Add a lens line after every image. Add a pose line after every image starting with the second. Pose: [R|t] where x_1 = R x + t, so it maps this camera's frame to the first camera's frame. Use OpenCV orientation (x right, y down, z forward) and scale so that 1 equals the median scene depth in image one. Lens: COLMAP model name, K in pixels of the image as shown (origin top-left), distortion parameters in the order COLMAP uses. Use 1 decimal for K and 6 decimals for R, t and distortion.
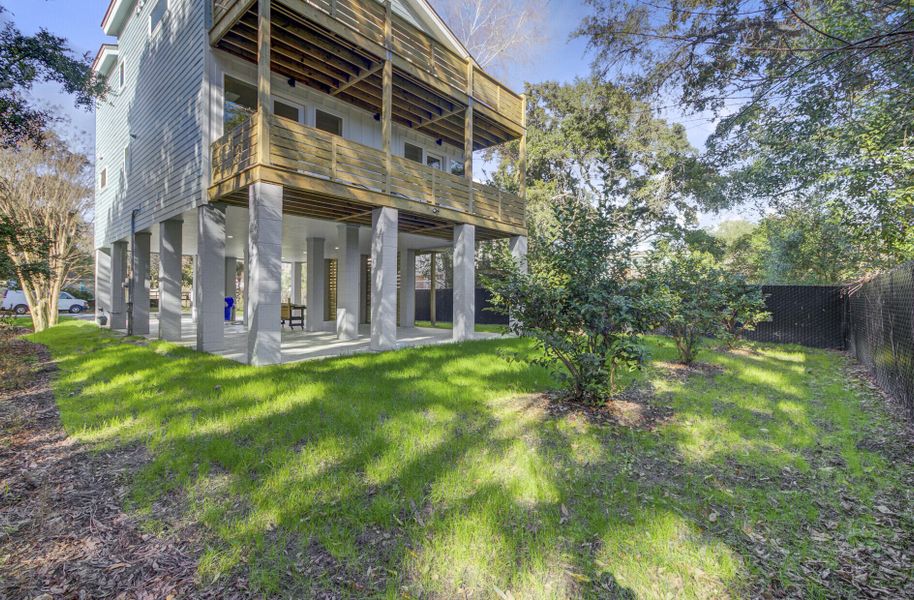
lens RADIAL K [[419.7, 0, 456.4], [0, 419.7, 297.8], [0, 0, 1]] dist [-0.004705, 0.001368]
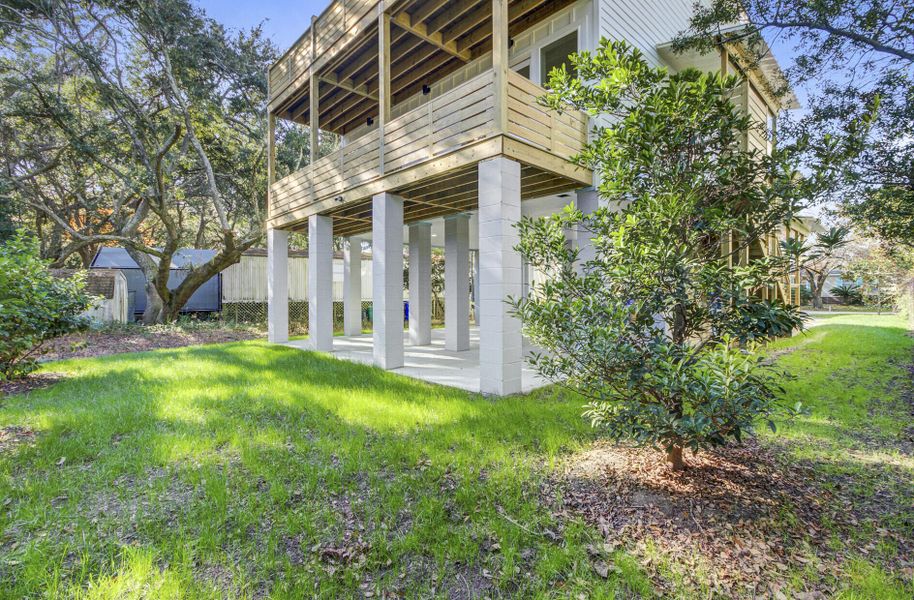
lens RADIAL K [[419.7, 0, 457.0], [0, 419.7, 296.3], [0, 0, 1]] dist [-0.004705, 0.001368]
pose [[-0.103821, 0.009425, -0.994551, 0.681551], [0.000009, 0.999955, 0.009475, -0.016113], [0.994596, 0.000975, -0.103816, 1.176044]]
